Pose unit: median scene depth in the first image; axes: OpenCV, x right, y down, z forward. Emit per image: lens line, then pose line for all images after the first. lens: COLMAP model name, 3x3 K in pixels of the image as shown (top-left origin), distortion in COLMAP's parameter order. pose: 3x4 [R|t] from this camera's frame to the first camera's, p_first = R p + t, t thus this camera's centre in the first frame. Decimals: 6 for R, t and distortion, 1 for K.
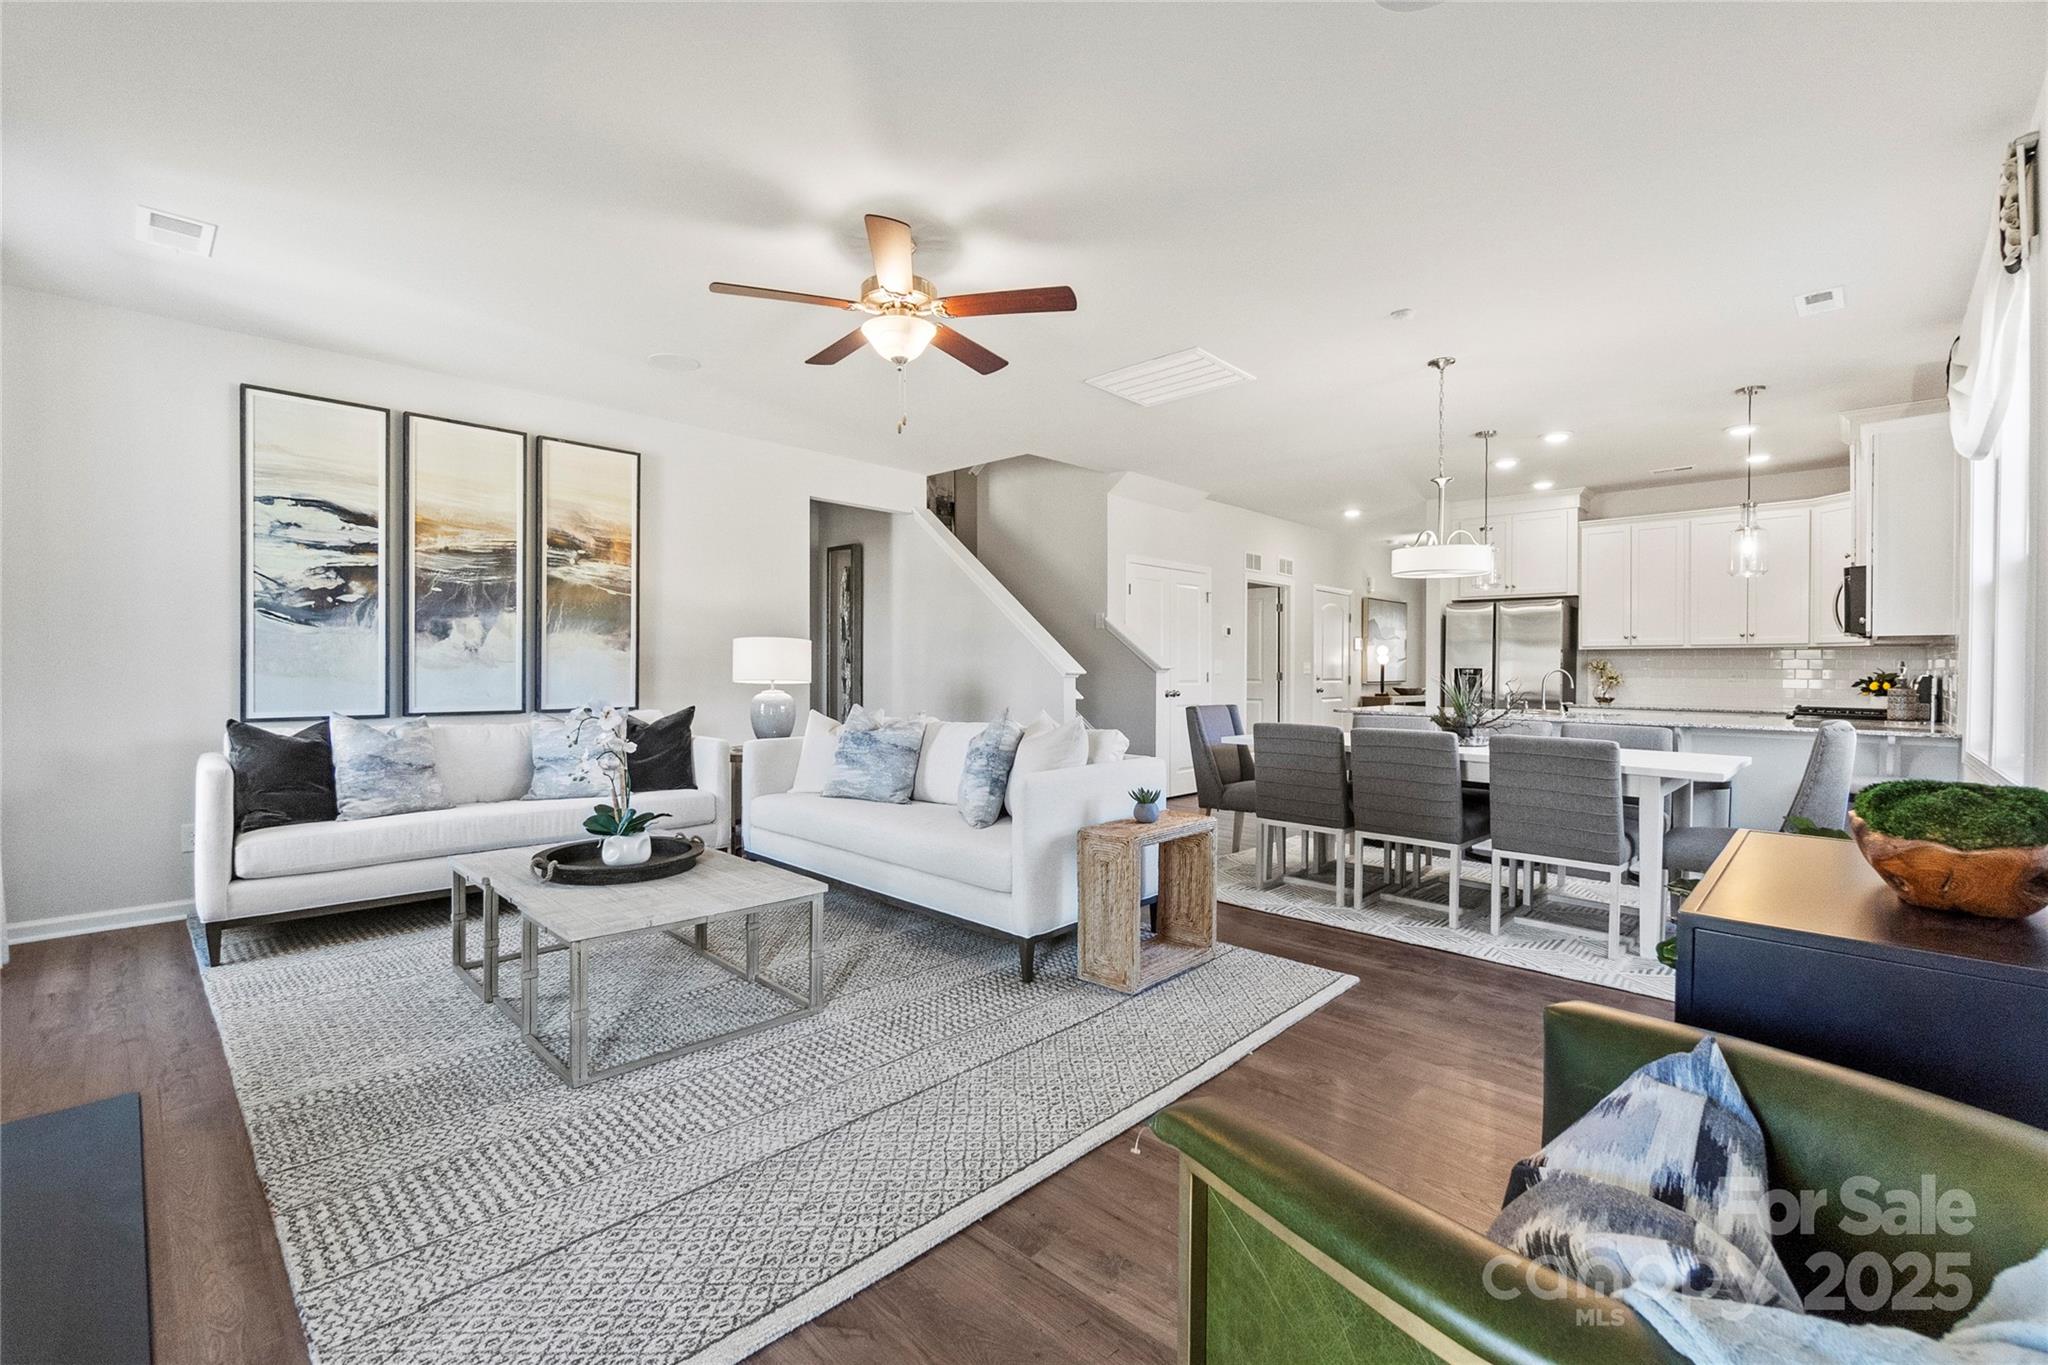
lens RADIAL K [[883.3, 0, 1009.7], [0, 883.3, 679.0], [0, 0, 1]] dist [-0.008182, 0.002794]
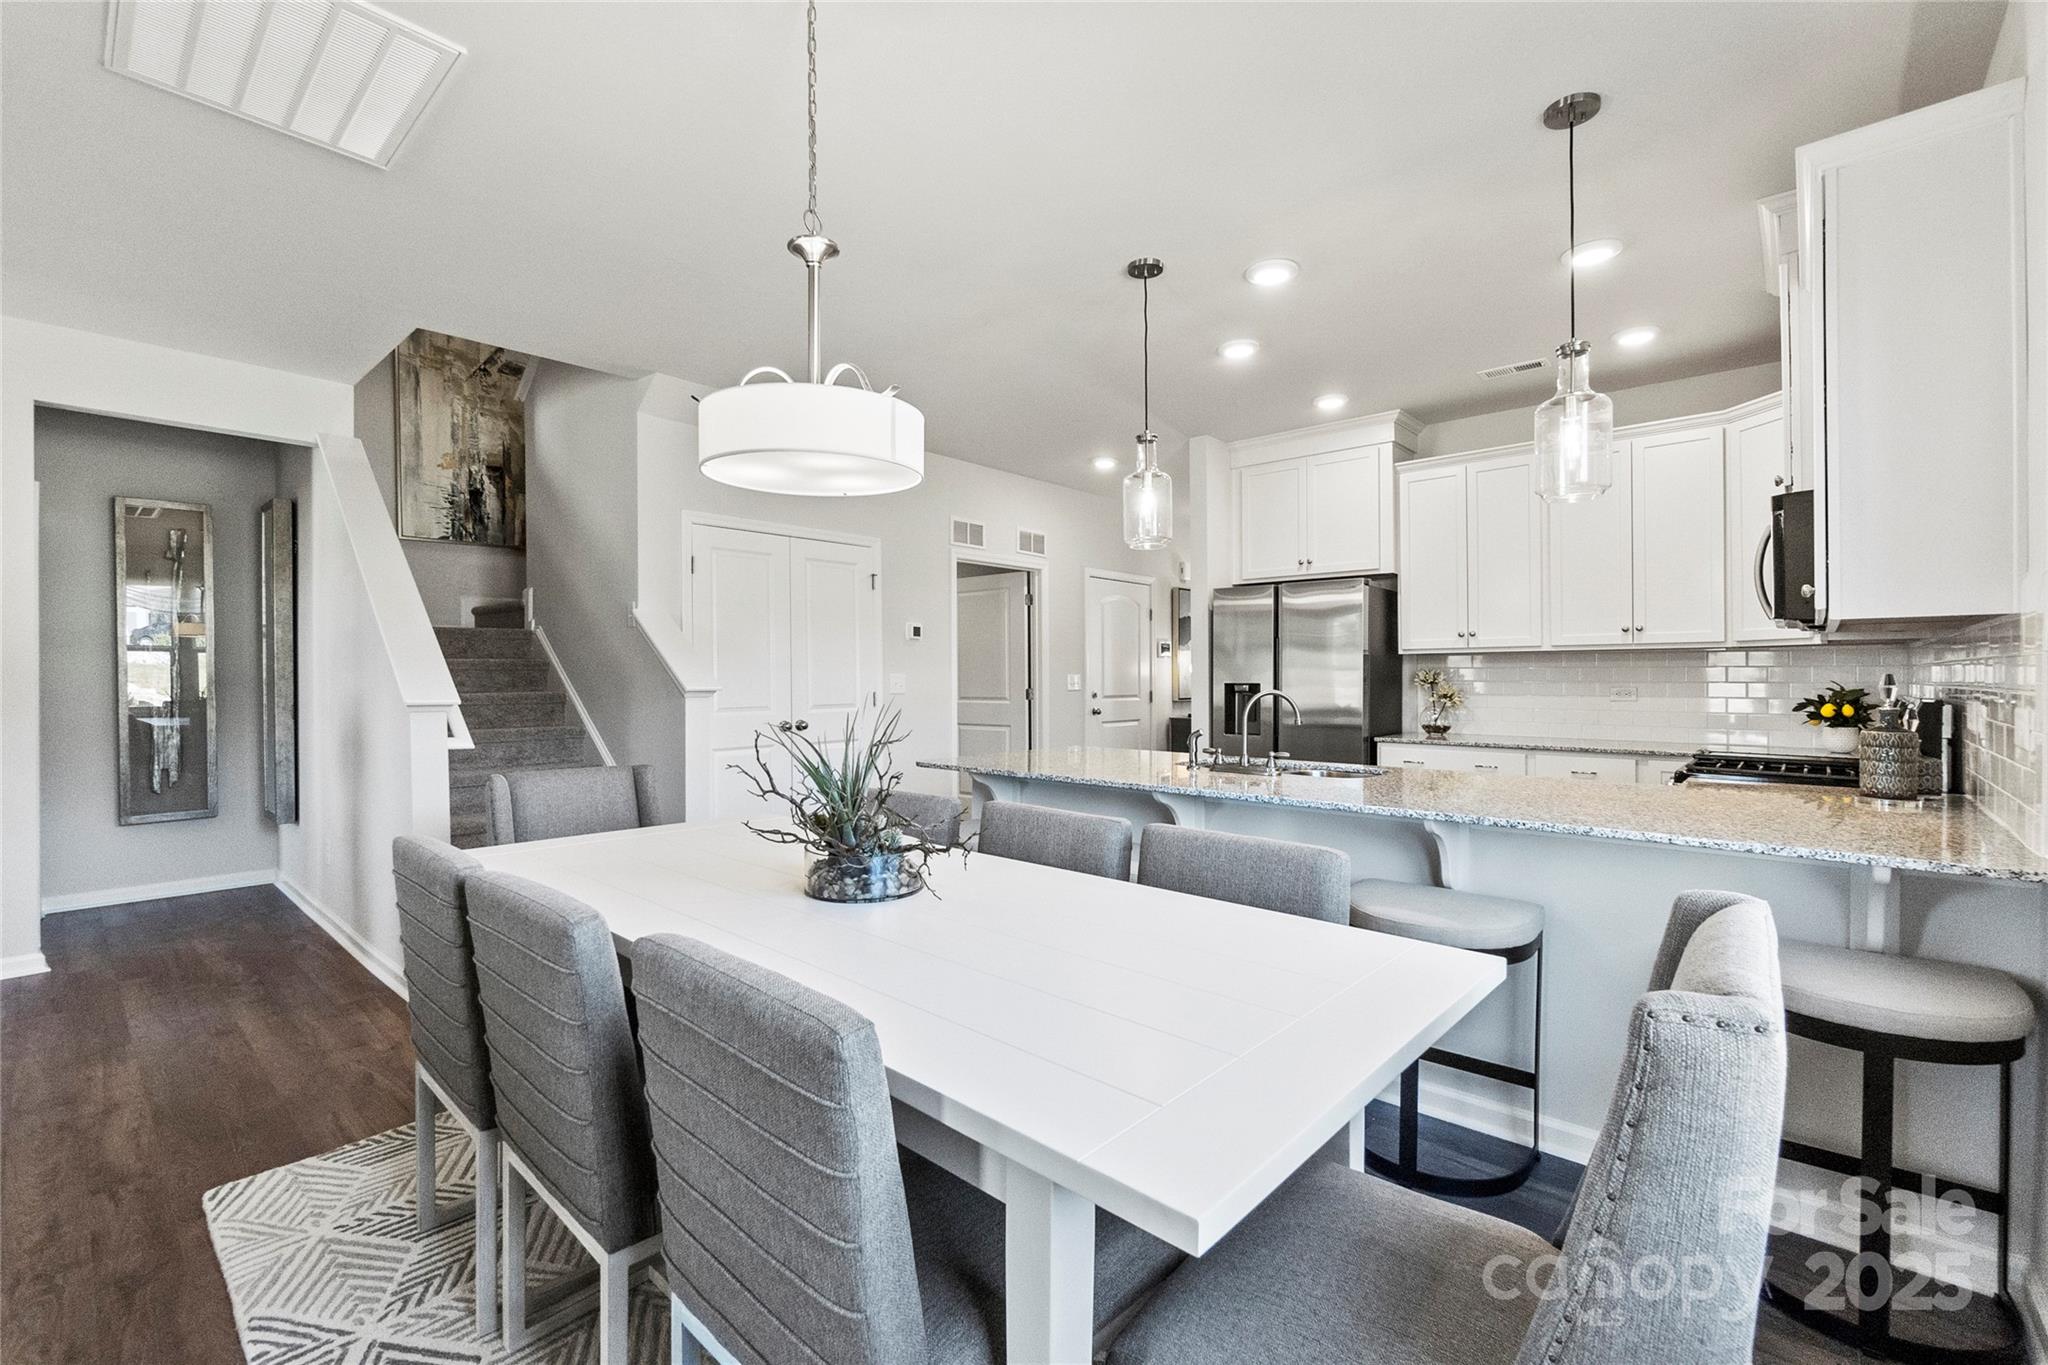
lens RADIAL K [[883.3, 0, 1014.3], [0, 883.3, 679.8], [0, 0, 1]] dist [-0.008182, 0.002794]
pose [[0.999349, -0.007879, 0.035195, 0.496118], [0.008191, 0.999929, -0.008708, -0.015746], [-0.035124, 0.008991, 0.999343, 0.510984]]
